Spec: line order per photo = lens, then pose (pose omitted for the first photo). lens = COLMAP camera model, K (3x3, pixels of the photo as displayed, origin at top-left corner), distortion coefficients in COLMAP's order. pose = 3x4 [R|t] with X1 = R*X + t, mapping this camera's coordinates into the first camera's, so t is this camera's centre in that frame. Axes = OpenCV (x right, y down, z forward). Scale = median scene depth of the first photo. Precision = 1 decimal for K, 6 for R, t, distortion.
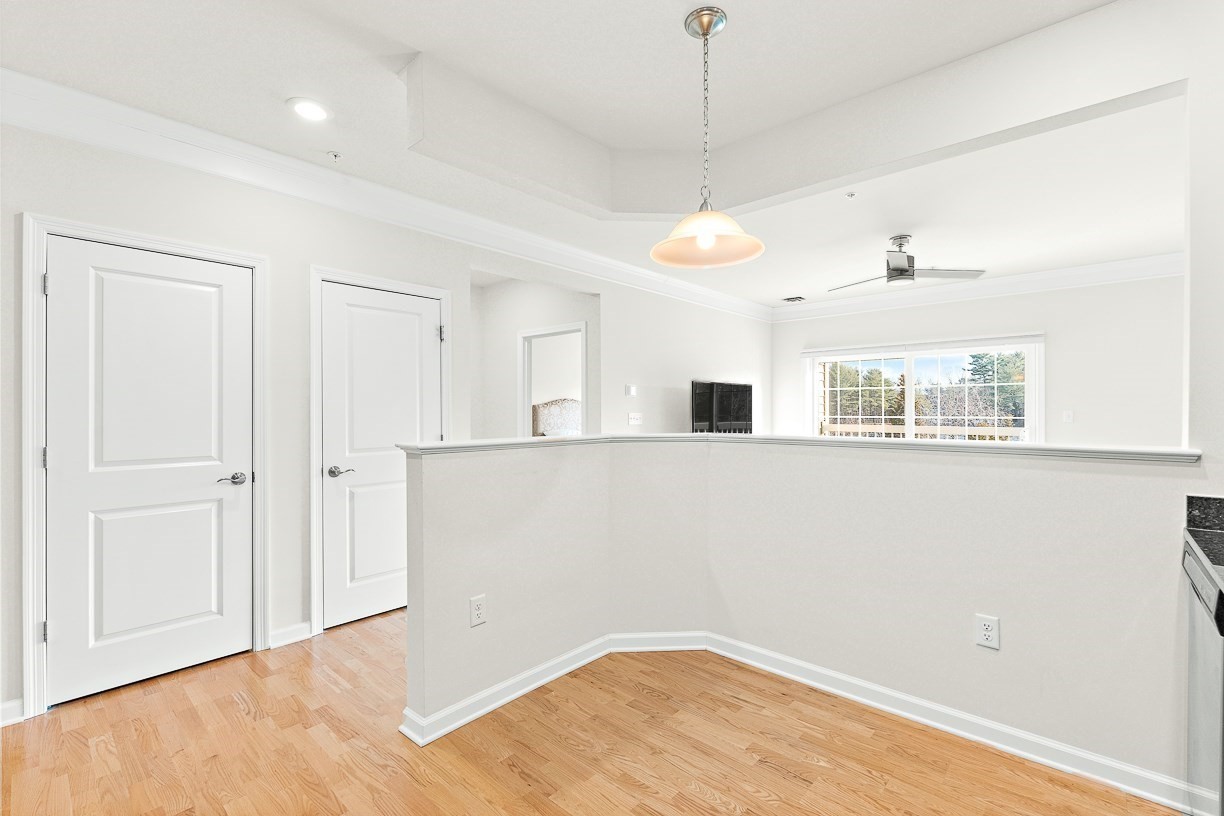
lens RADIAL K [[547.2, 0, 618.3], [0, 547.2, 411.4], [0, 0, 1]] dist [-0.002380, 0.001761]
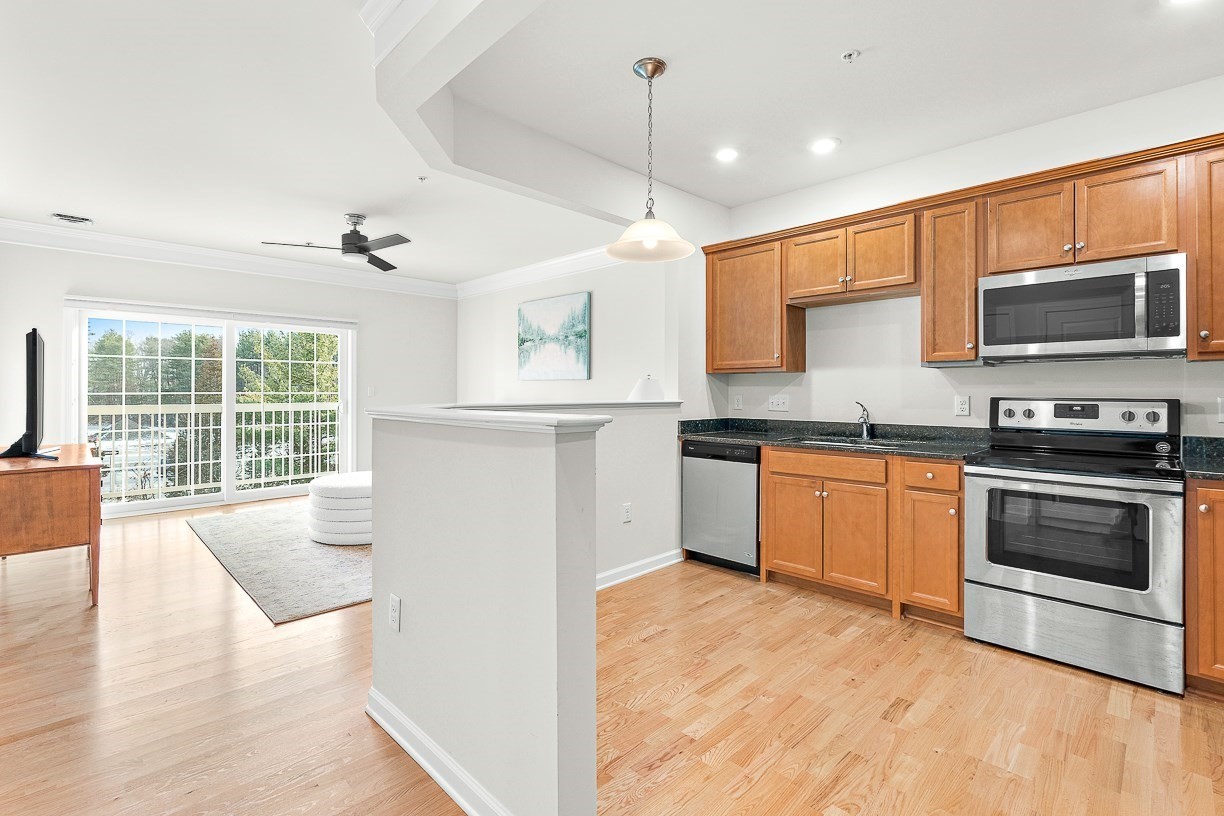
lens RADIAL K [[547.2, 0, 628.4], [0, 547.2, 392.4], [0, 0, 1]] dist [-0.002380, 0.001761]
pose [[0.033802, 0.003507, 0.999422, -0.489425], [0.001824, 0.999992, -0.003571, 0.018031], [-0.999427, 0.001944, 0.033796, 0.452874]]
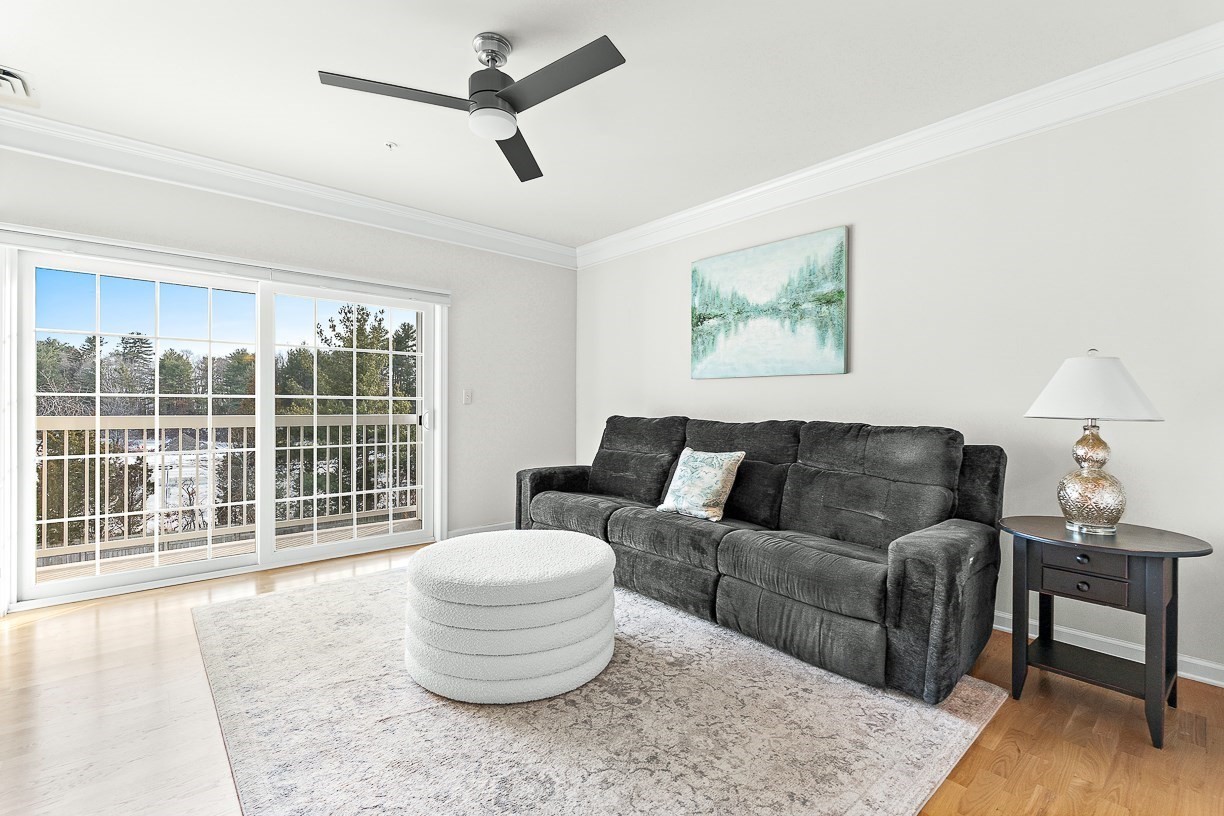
lens RADIAL K [[547.2, 0, 617.4], [0, 547.2, 414.2], [0, 0, 1]] dist [-0.002380, 0.001761]
pose [[0.109159, -0.005480, 0.994009, 0.008244], [-0.000292, 0.999985, 0.005545, 0.034237], [-0.994024, -0.000895, 0.109156, 0.822858]]
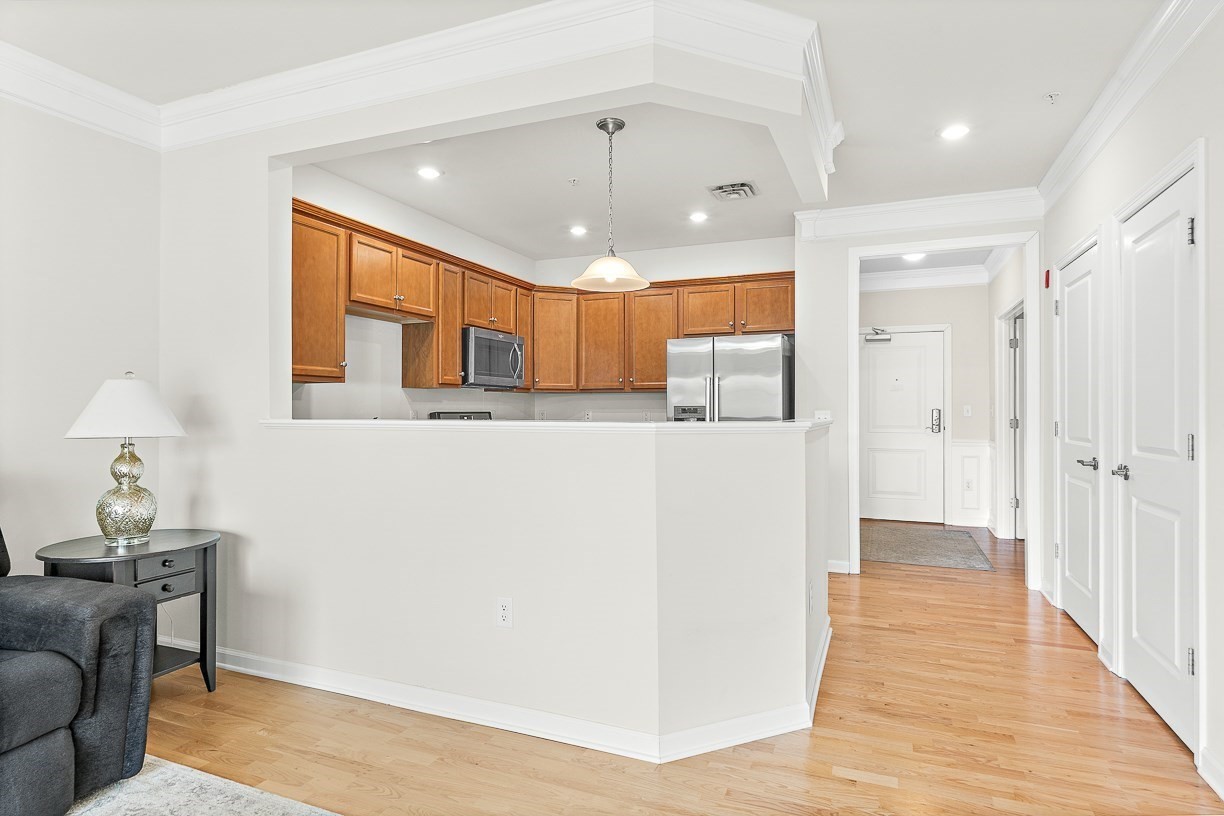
lens RADIAL K [[648.1, 0, 618.0], [0, 648.1, 405.9], [0, 0, 1]] dist [-0.001140, 0.002440]
pose [[-0.941300, 0.000594, -0.337571, 0.308039], [0.001014, 0.999999, -0.001069, 0.014128], [0.337570, -0.001348, -0.941299, 1.162520]]
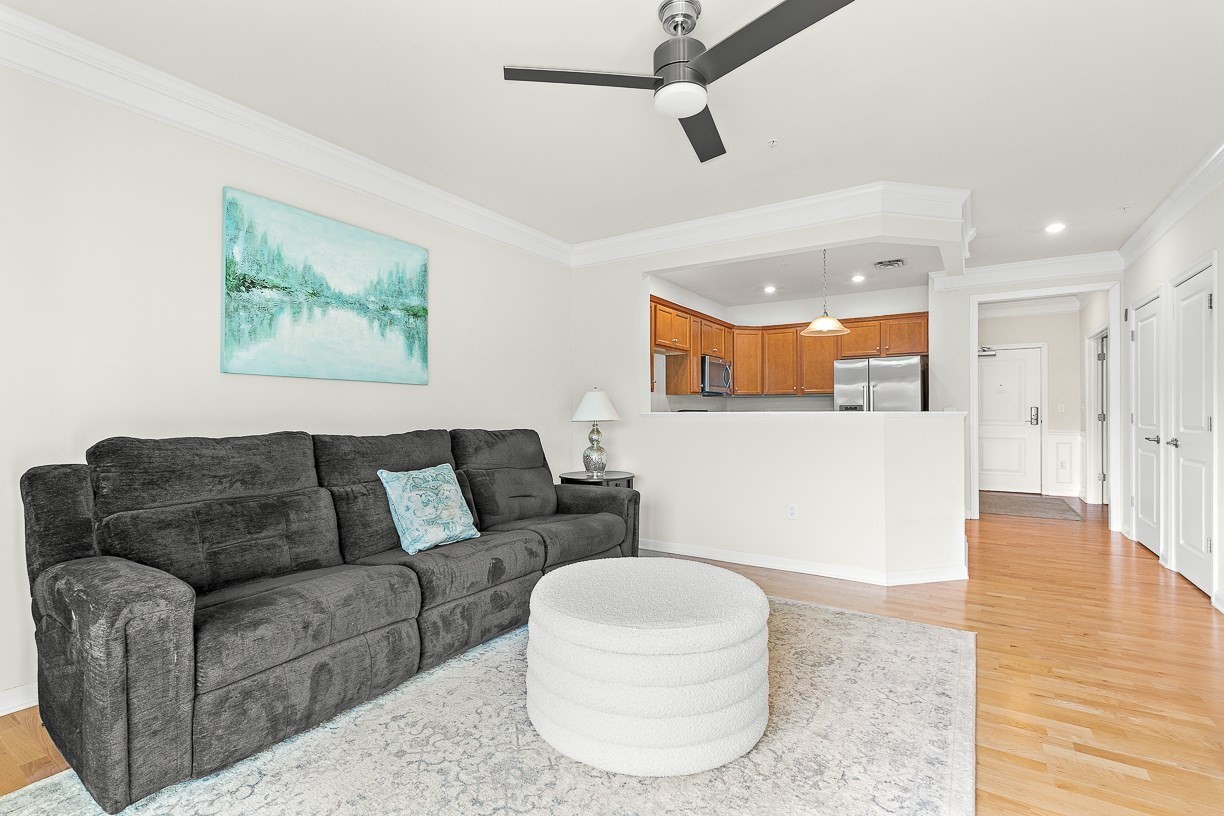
lens RADIAL K [[547.2, 0, 616.5], [0, 547.2, 413.0], [0, 0, 1]] dist [-0.002380, 0.001761]
pose [[-0.987099, 0.007521, -0.159933, 0.647264], [0.006598, 0.999958, 0.006300, 0.020832], [0.159974, 0.005164, -0.987108, 1.453344]]
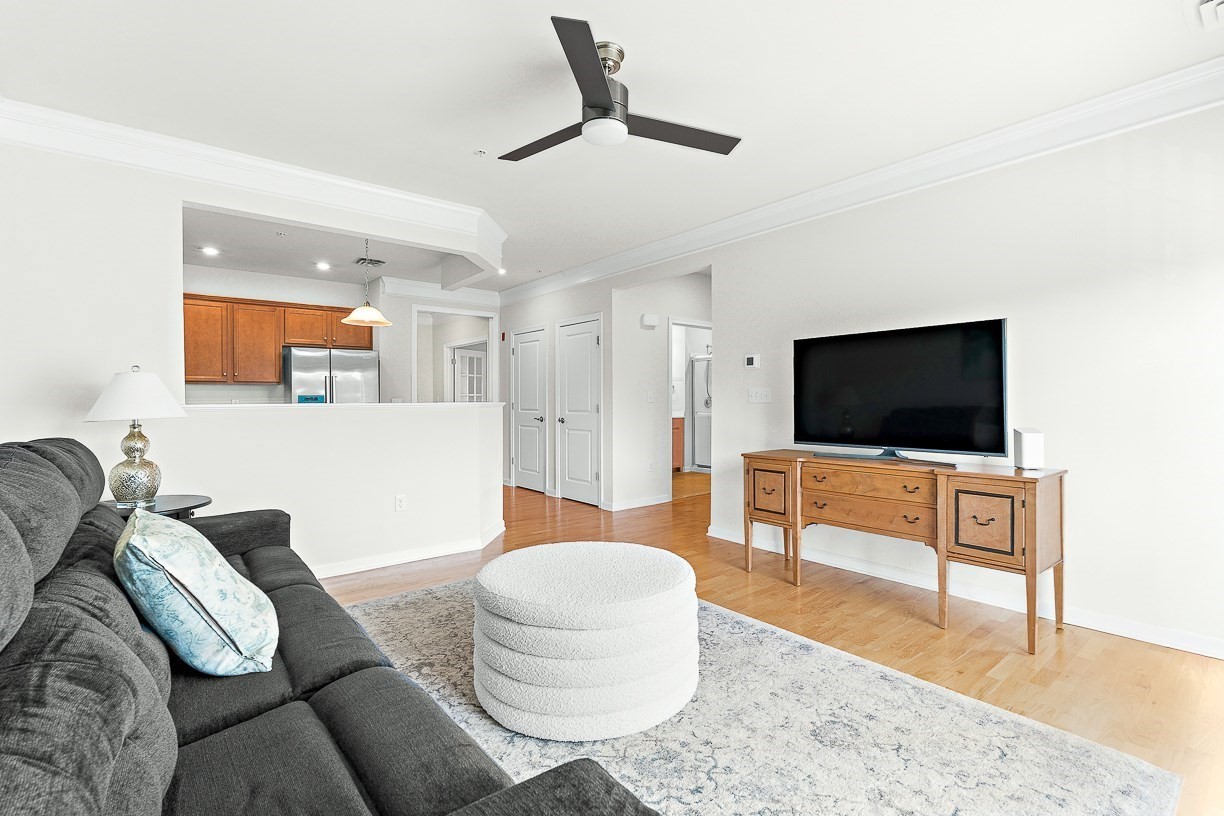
lens RADIAL K [[547.2, 0, 609.5], [0, 547.2, 398.6], [0, 0, 1]] dist [-0.002380, 0.001761]
pose [[-0.167578, 0.004287, -0.985850, 1.044195], [0.002524, 0.999989, 0.003920, 0.016454], [0.985856, -0.001831, -0.167587, 1.093944]]
